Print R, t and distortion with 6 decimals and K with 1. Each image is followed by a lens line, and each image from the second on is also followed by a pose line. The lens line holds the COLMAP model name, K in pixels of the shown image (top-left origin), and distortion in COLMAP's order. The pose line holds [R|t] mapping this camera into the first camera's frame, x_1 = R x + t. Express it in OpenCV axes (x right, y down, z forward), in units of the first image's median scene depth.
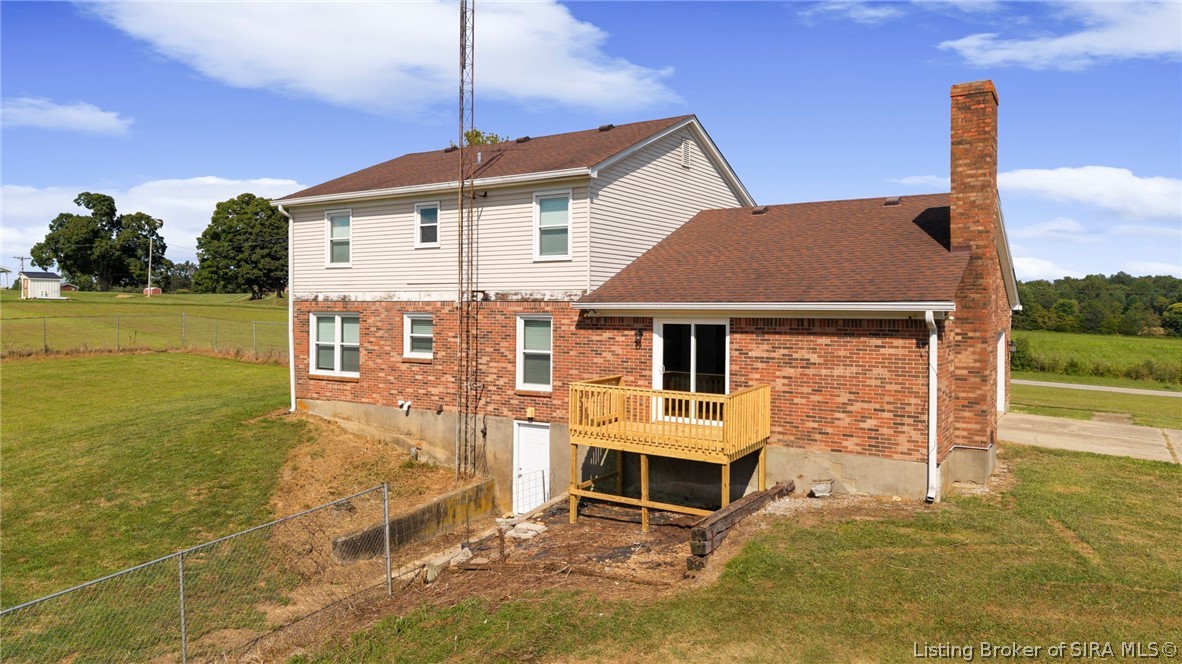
lens RADIAL K [[798.0, 0, 583.4], [0, 798.0, 306.9], [0, 0, 1]] dist [0.088362, -0.131990]
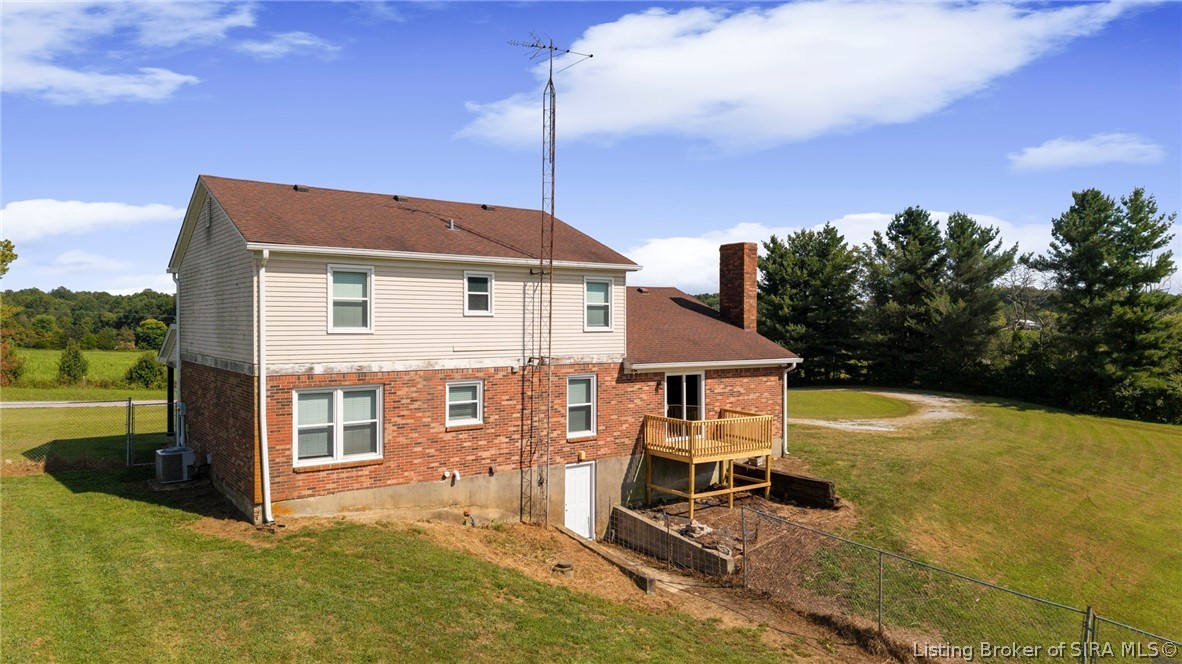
lens RADIAL K [[785.4, 0, 590.2], [0, 785.4, 322.9], [0, 0, 1]] dist [0.087015, -0.147580]
pose [[0.354920, -0.004090, 0.934888, -1.146558], [-0.000010, 0.999990, 0.004378, -0.072925], [-0.934897, -0.001563, 0.354916, 0.541501]]
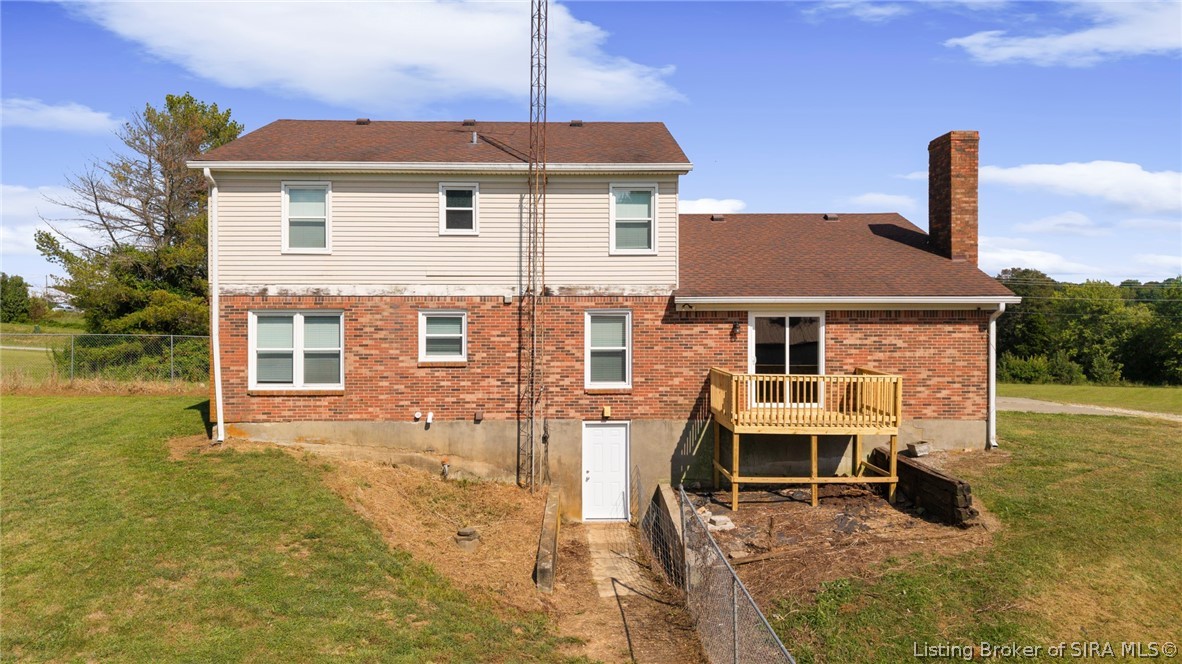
lens RADIAL K [[785.4, 0, 590.2], [0, 785.4, 322.9], [0, 0, 1]] dist [0.087015, -0.147580]
pose [[0.823606, -0.007881, 0.567108, -0.598795], [0.004430, 0.999962, 0.007464, 0.017536], [-0.567146, -0.003635, 0.823610, 0.222434]]
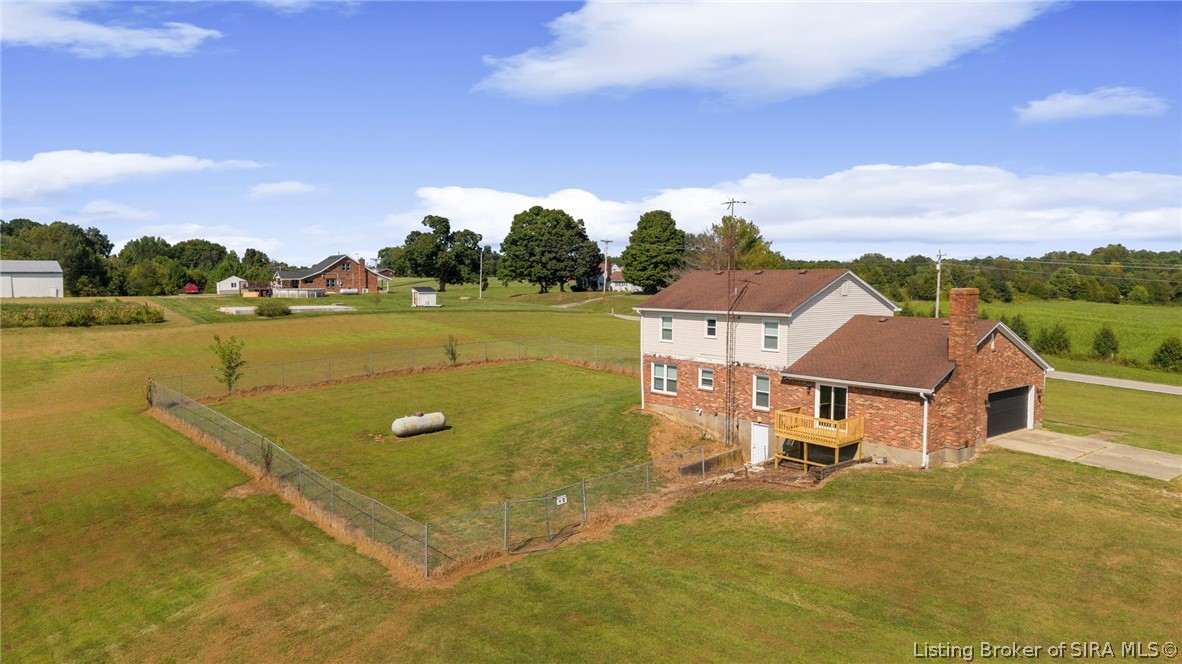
lens RADIAL K [[785.4, 0, 590.2], [0, 785.4, 322.9], [0, 0, 1]] dist [0.087015, -0.147580]
pose [[0.957506, 0.016687, -0.287931, 0.105000], [-0.000623, 0.998442, 0.055791, -0.243619], [0.288413, -0.053241, 0.956025, -1.149545]]
